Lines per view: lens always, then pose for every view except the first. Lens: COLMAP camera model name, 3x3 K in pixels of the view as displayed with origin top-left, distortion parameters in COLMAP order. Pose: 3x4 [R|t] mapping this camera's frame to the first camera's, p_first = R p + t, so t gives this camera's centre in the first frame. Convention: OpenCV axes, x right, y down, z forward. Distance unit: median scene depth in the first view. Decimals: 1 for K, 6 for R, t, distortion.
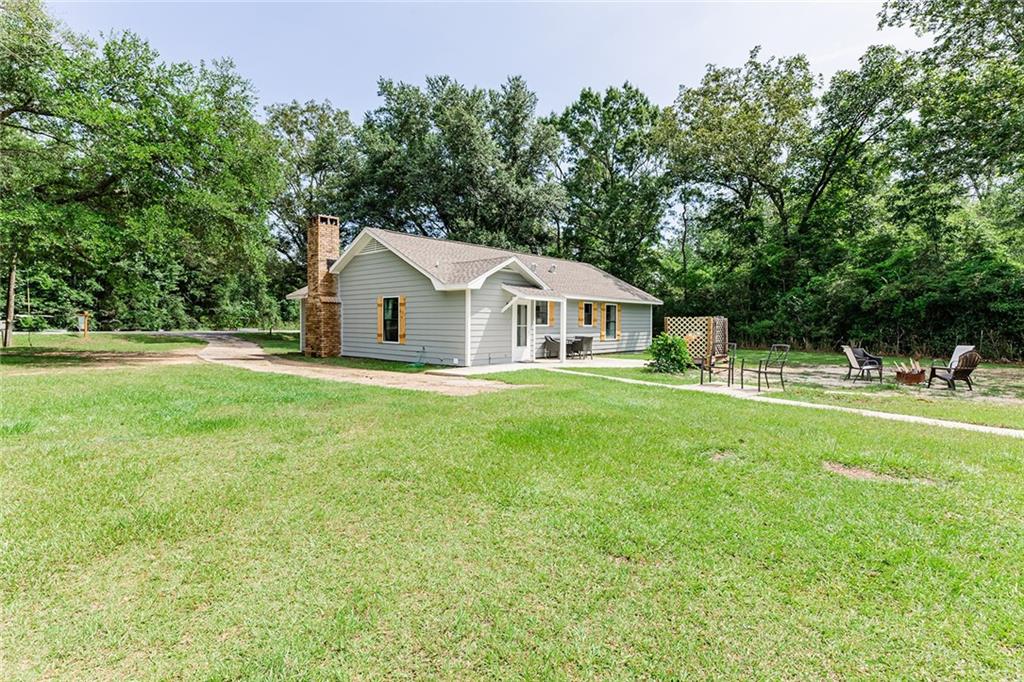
lens RADIAL K [[504.1, 0, 511.7], [0, 504.1, 337.0], [0, 0, 1]] dist [-0.013331, -0.000227]
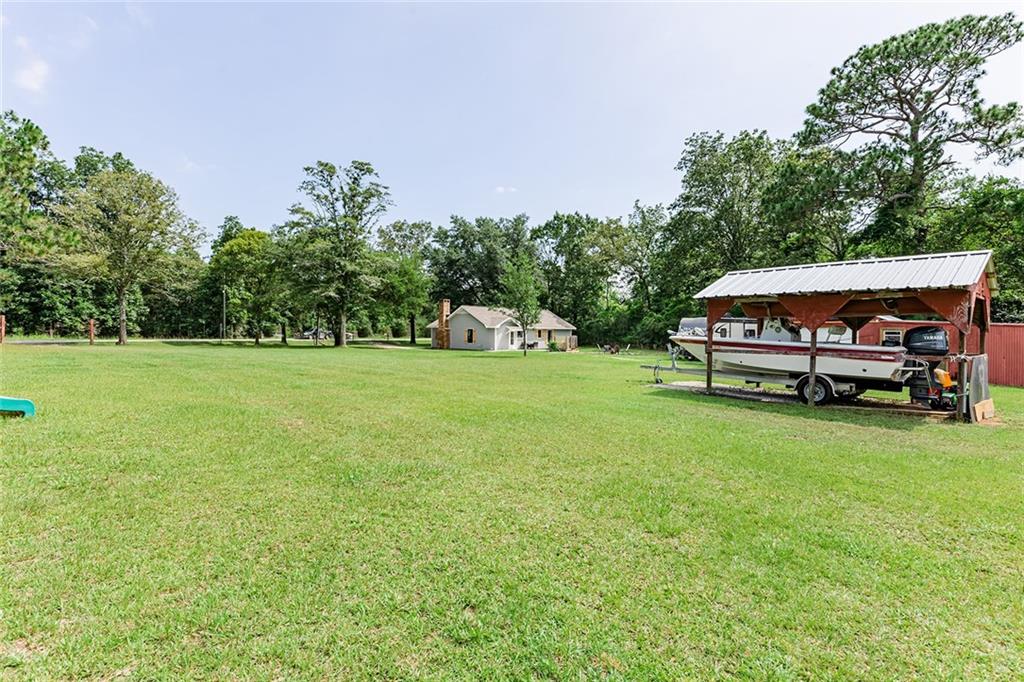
lens RADIAL K [[504.1, 0, 514.3], [0, 504.1, 341.3], [0, 0, 1]] dist [-0.013331, -0.000227]
pose [[0.999147, 0.005239, -0.040953, 0.122509], [-0.005662, 0.999932, -0.010217, 0.021895], [0.040897, 0.010440, 0.999109, -1.629135]]
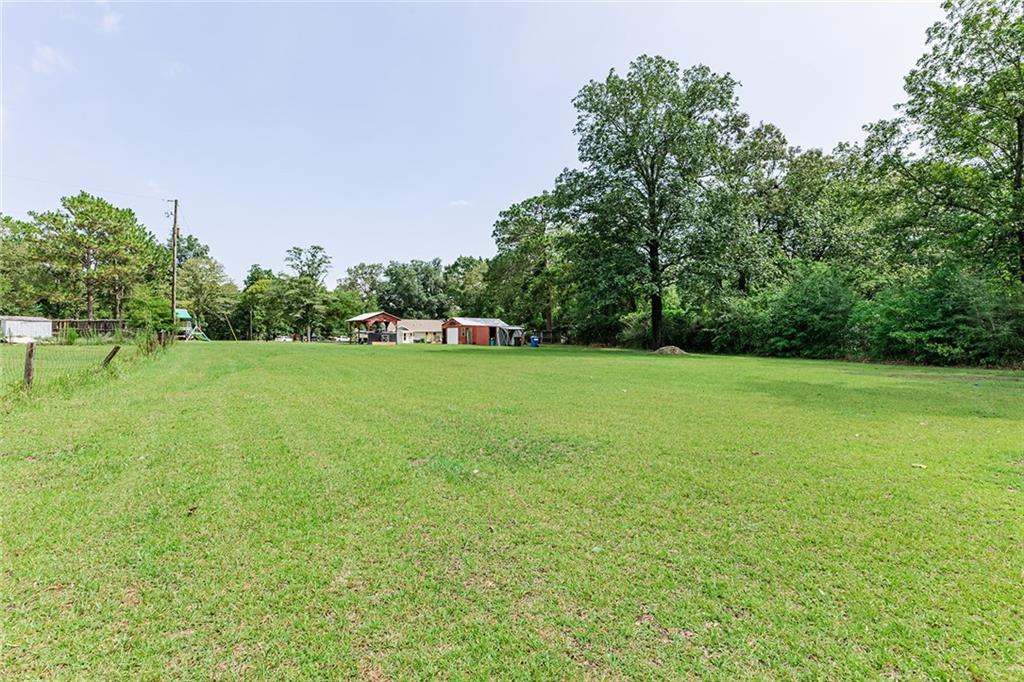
lens RADIAL K [[504.1, 0, 510.0], [0, 504.1, 341.5], [0, 0, 1]] dist [-0.013331, -0.000227]
pose [[0.993937, -0.010969, -0.109400, 1.370696], [0.008691, 0.999736, -0.021282, 0.119999], [0.109604, 0.020202, 0.993770, -3.380042]]
